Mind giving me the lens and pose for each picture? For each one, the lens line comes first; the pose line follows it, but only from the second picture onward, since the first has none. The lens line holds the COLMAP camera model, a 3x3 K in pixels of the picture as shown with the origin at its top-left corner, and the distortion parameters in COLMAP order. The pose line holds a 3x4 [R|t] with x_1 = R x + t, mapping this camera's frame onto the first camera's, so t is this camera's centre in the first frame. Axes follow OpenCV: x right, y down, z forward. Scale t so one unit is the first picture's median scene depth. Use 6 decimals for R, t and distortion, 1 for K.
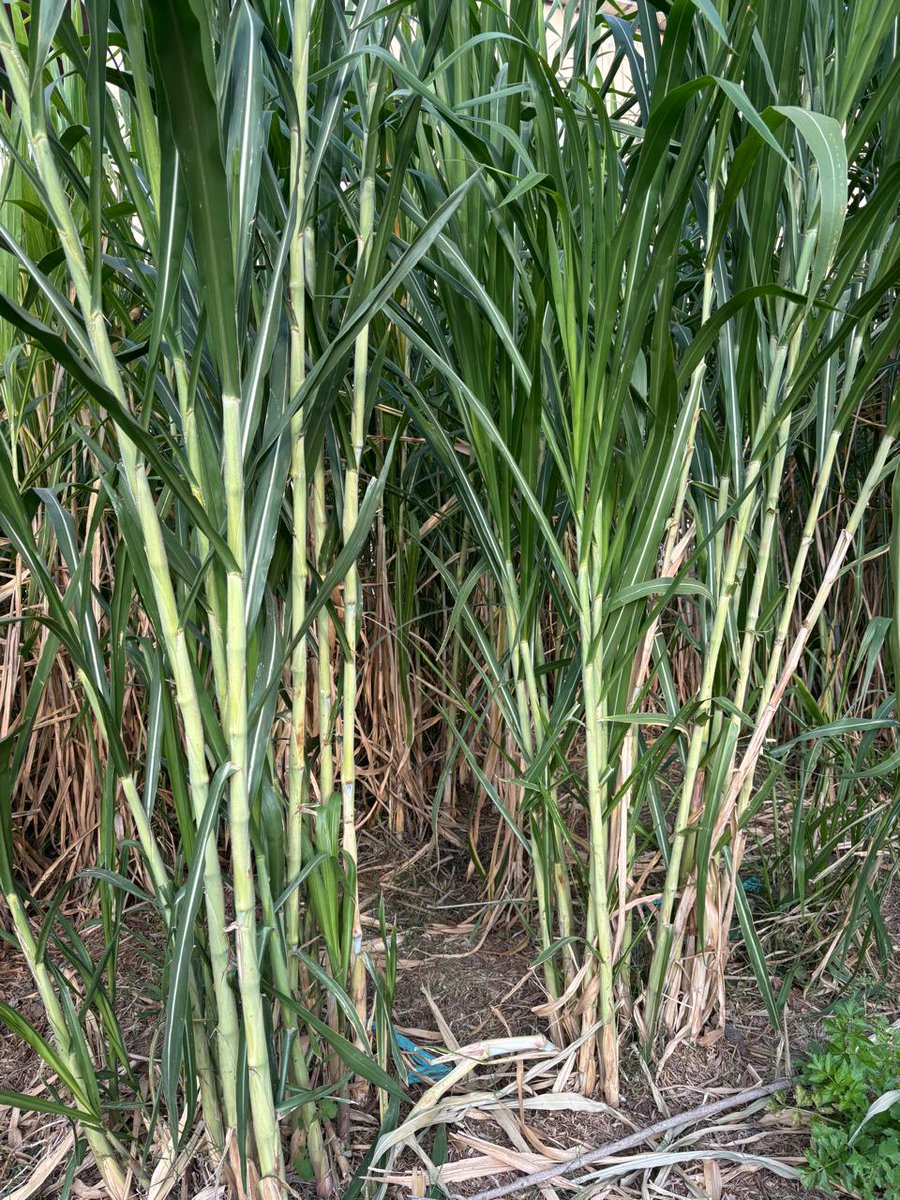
lens RADIAL K [[880.8, 0, 444.7], [0, 880.8, 602.2], [0, 0, 1]] dist [0.001041, -0.024324]
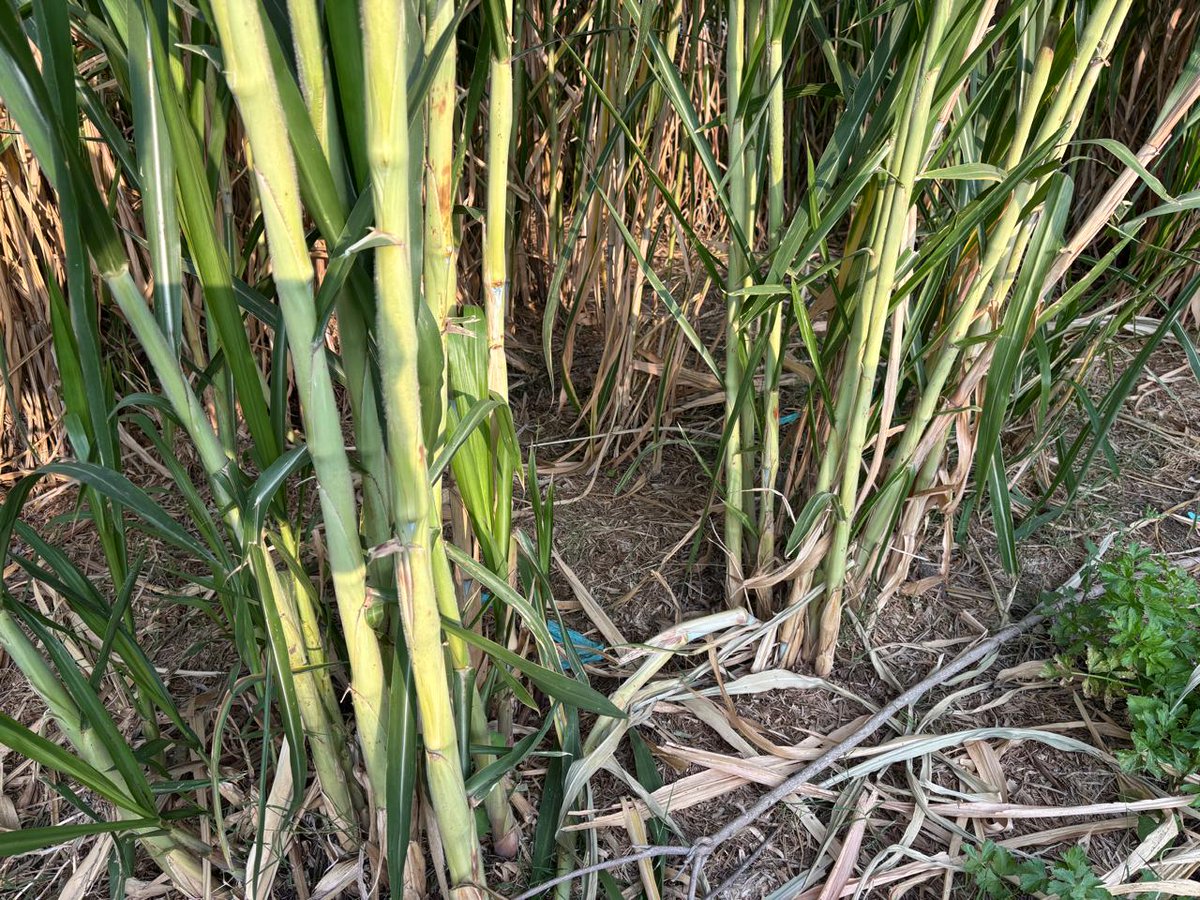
lens RADIAL K [[880.8, 0, 599.2], [0, 880.8, 448.5], [0, 0, 1]] dist [0.001041, -0.024324]
pose [[0.974572, -0.057766, 0.216503, -0.181271], [-0.024589, 0.932796, 0.359565, 0.093940], [-0.222724, -0.355746, 0.907656, 0.400876]]
